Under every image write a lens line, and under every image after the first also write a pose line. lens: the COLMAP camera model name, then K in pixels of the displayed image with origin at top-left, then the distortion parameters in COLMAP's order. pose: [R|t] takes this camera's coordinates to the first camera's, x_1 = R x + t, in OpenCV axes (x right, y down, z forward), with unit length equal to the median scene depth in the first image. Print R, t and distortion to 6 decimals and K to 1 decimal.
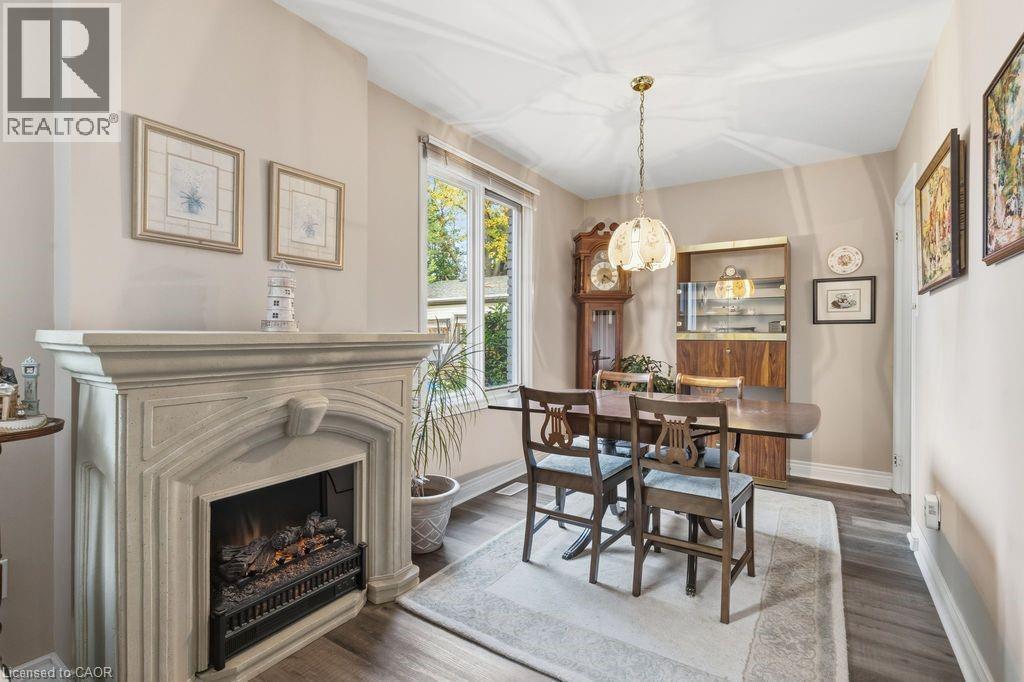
lens RADIAL K [[487.9, 0, 513.8], [0, 487.9, 337.1], [0, 0, 1]] dist [-0.001178, 0.000221]
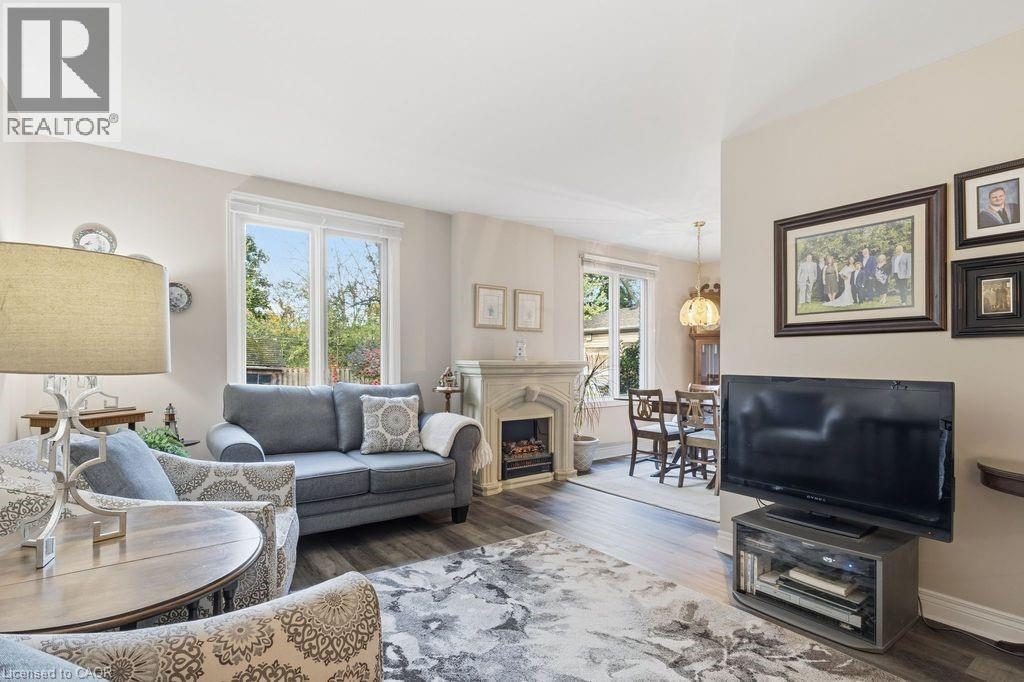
lens RADIAL K [[487.9, 0, 518.6], [0, 487.9, 363.8], [0, 0, 1]] dist [-0.001178, 0.000221]
pose [[0.942513, 0.000431, -0.334170, 0.304210], [-0.000979, 0.999998, -0.001471, 0.007897], [0.334169, 0.001714, 0.942512, -1.204916]]
